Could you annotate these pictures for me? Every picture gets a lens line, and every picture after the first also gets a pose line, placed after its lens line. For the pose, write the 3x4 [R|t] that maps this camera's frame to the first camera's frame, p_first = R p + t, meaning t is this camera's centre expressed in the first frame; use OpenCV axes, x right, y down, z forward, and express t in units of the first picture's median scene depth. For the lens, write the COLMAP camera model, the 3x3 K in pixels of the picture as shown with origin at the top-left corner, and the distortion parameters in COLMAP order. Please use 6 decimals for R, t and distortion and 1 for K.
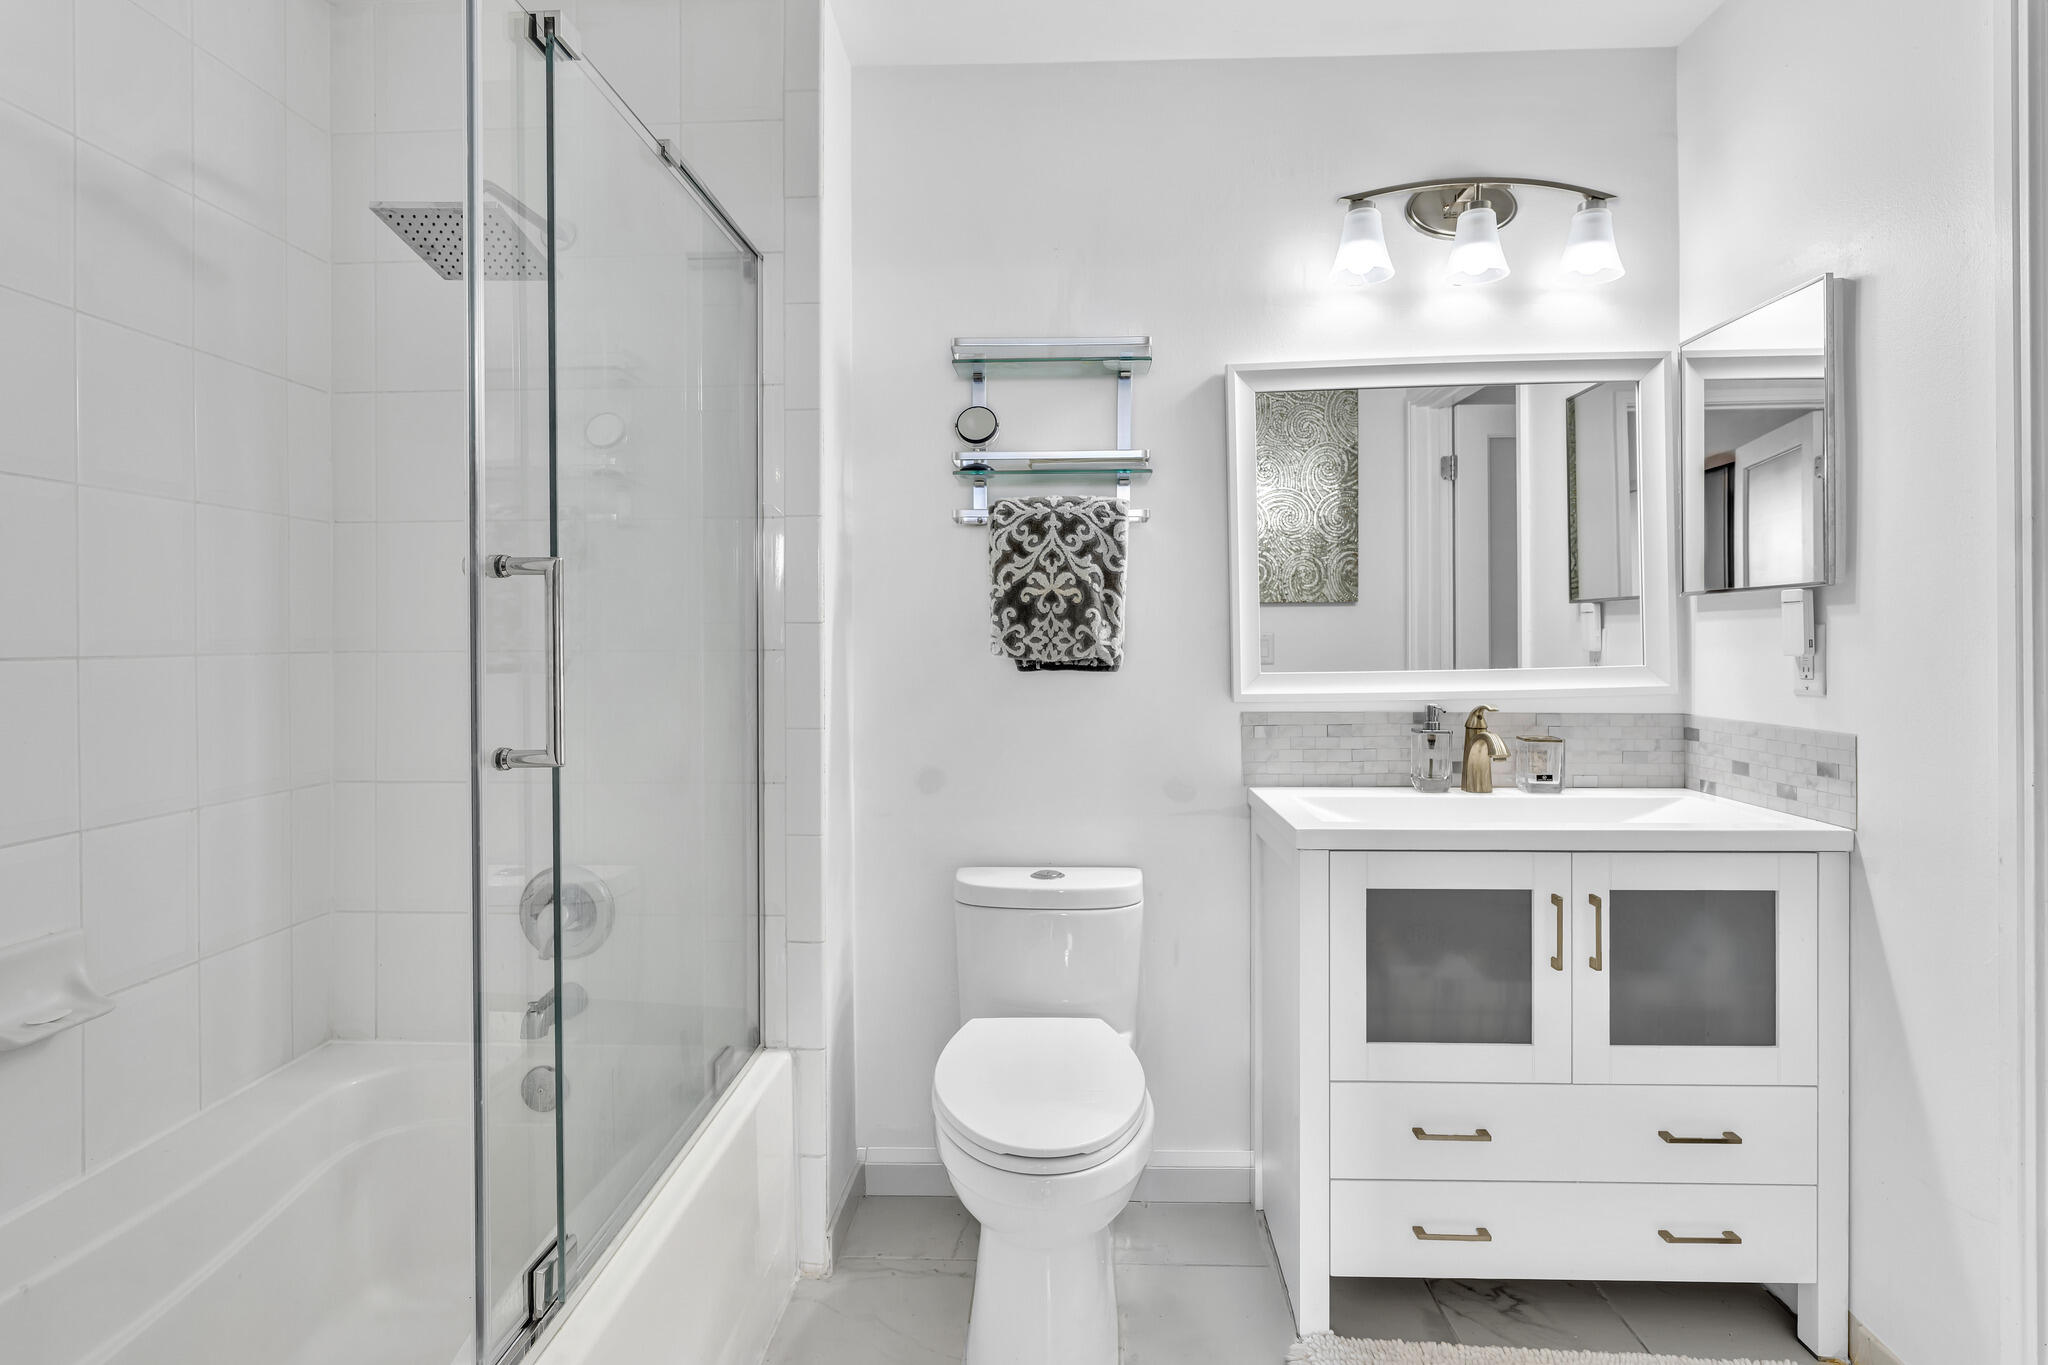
lens RADIAL K [[1039.0, 0, 1030.7], [0, 1039.0, 636.9], [0, 0, 1]] dist [-0.000403, -0.000060]
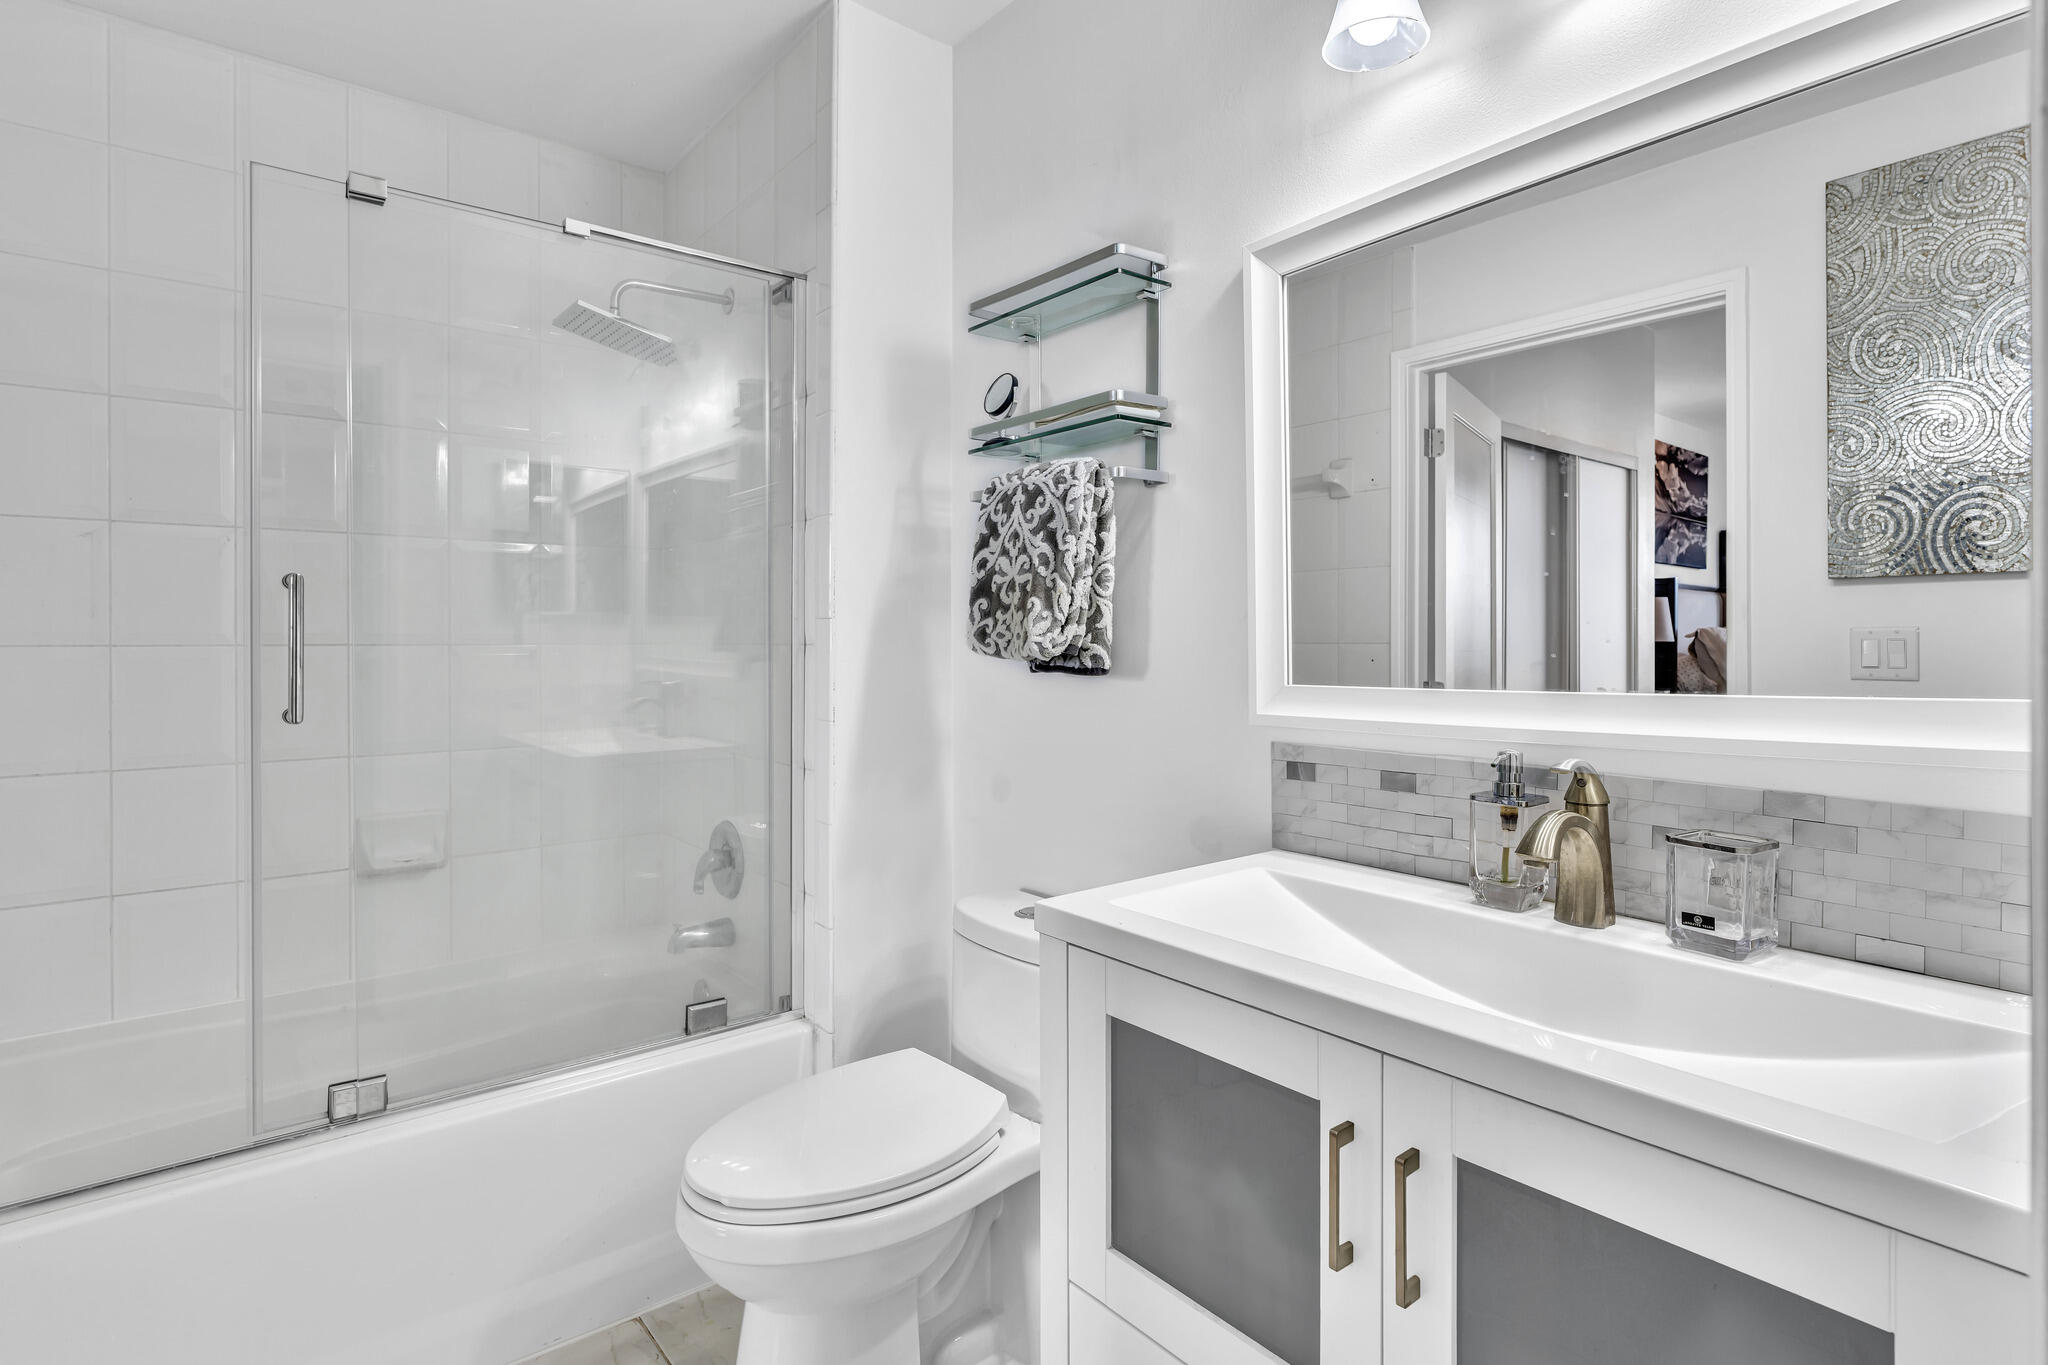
lens RADIAL K [[1028.2, 0, 1014.7], [0, 1028.2, 640.2], [0, 0, 1]] dist [-0.002937, -0.000974]
pose [[0.651156, 0.004027, -0.758933, 0.657981], [-0.001119, 0.999990, 0.004346, 0.003139], [0.758943, -0.001980, 0.651154, 0.453177]]
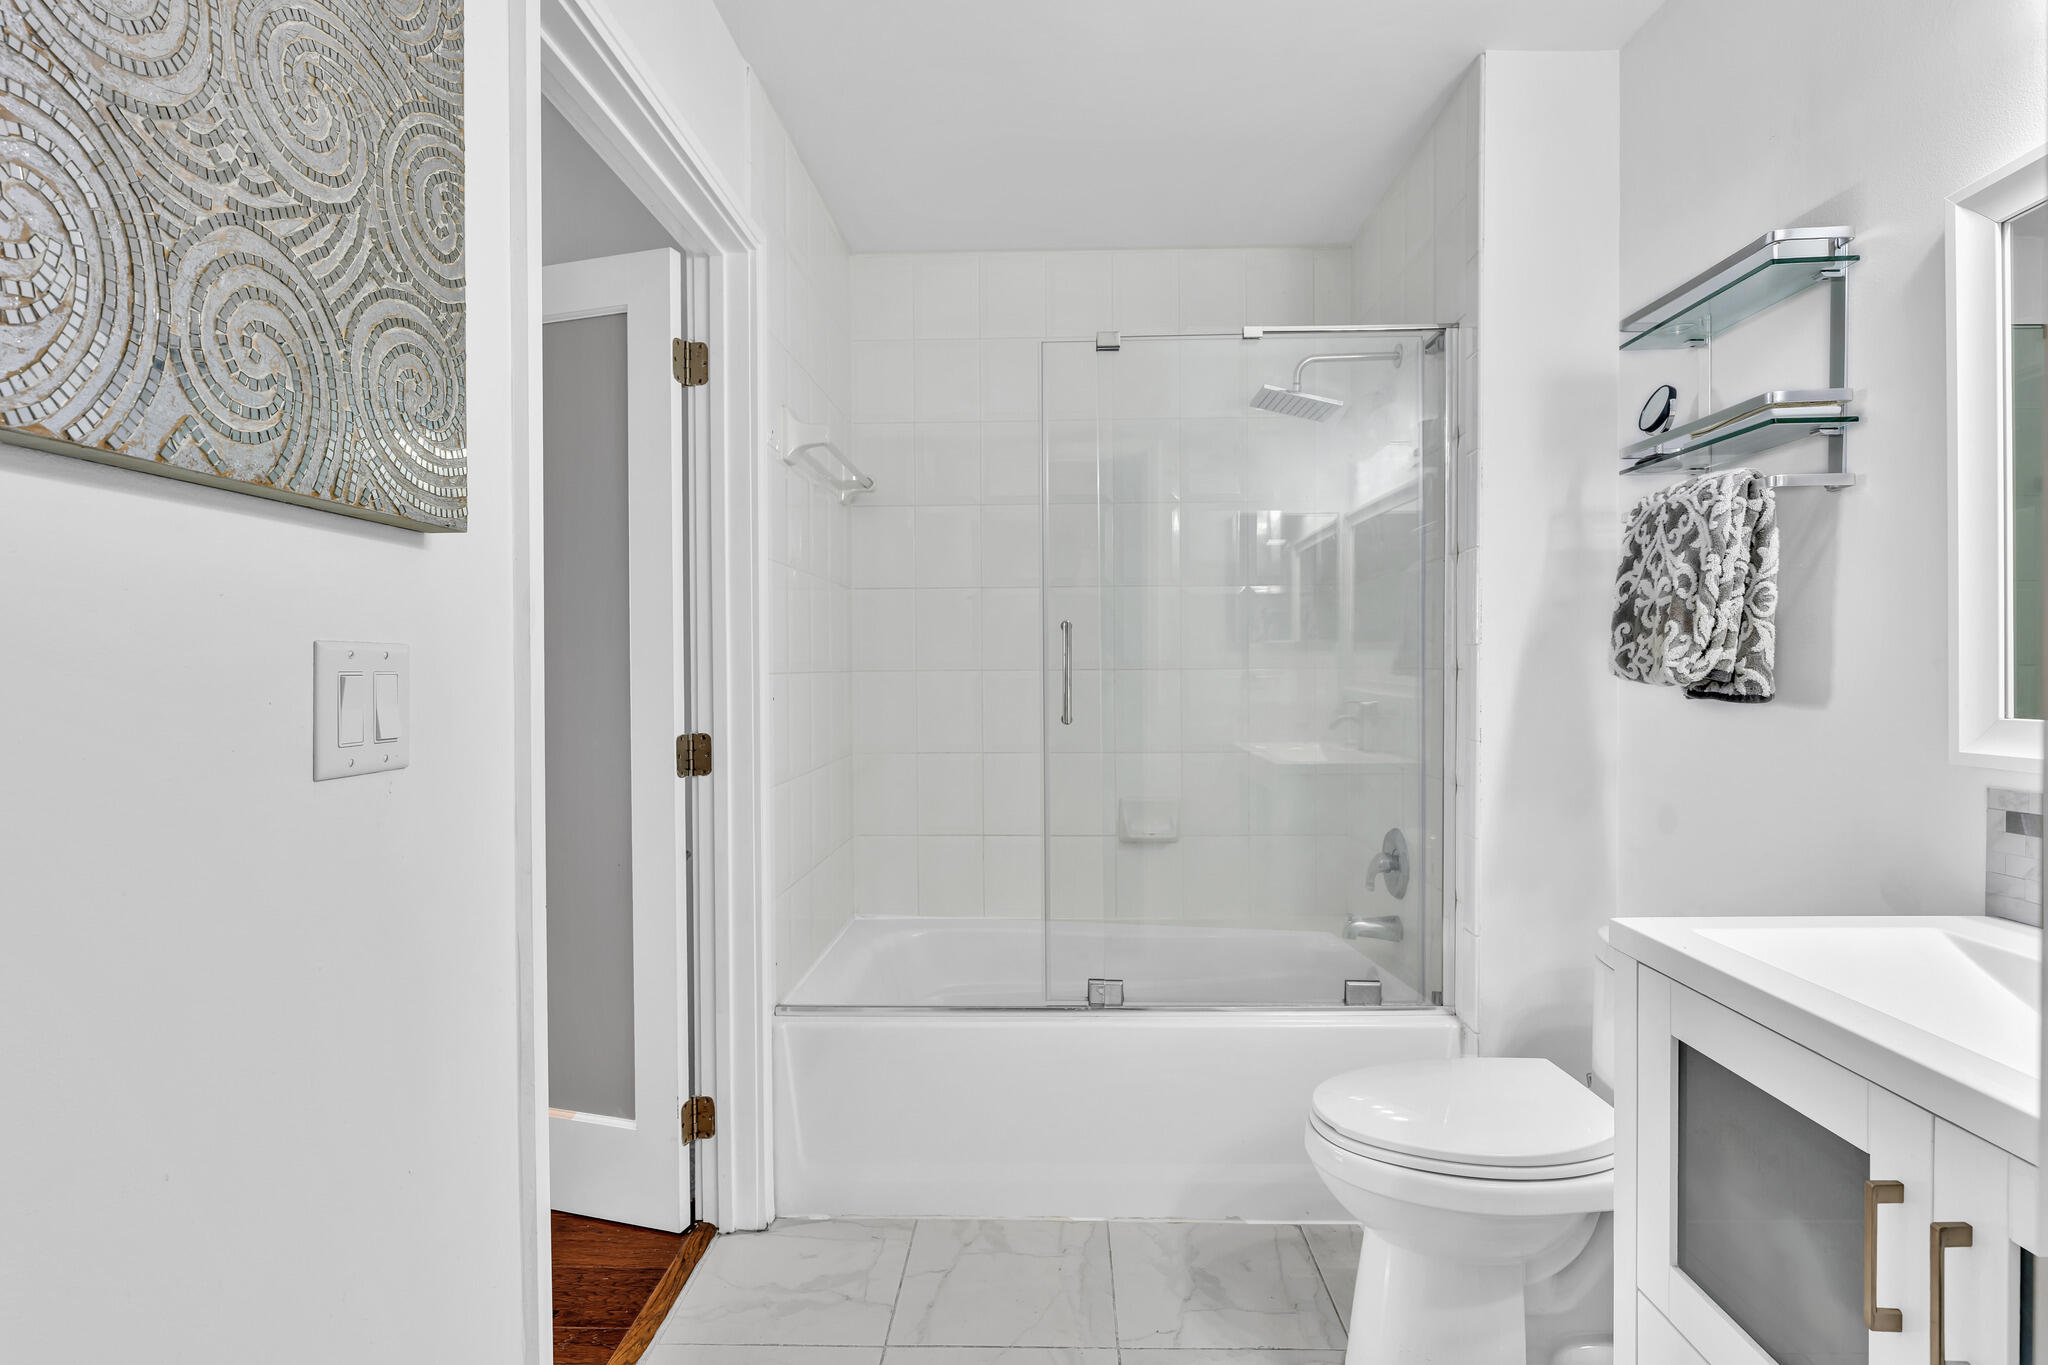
lens RADIAL K [[1004.8, 0, 1029.7], [0, 1004.8, 674.9], [0, 0, 1]] dist [-0.000732, -0.000329]
pose [[0.005518, 0.014525, -0.999879, 0.814467], [0.007018, 0.999869, 0.014563, -0.000491], [0.999960, -0.007098, 0.005416, 0.498384]]
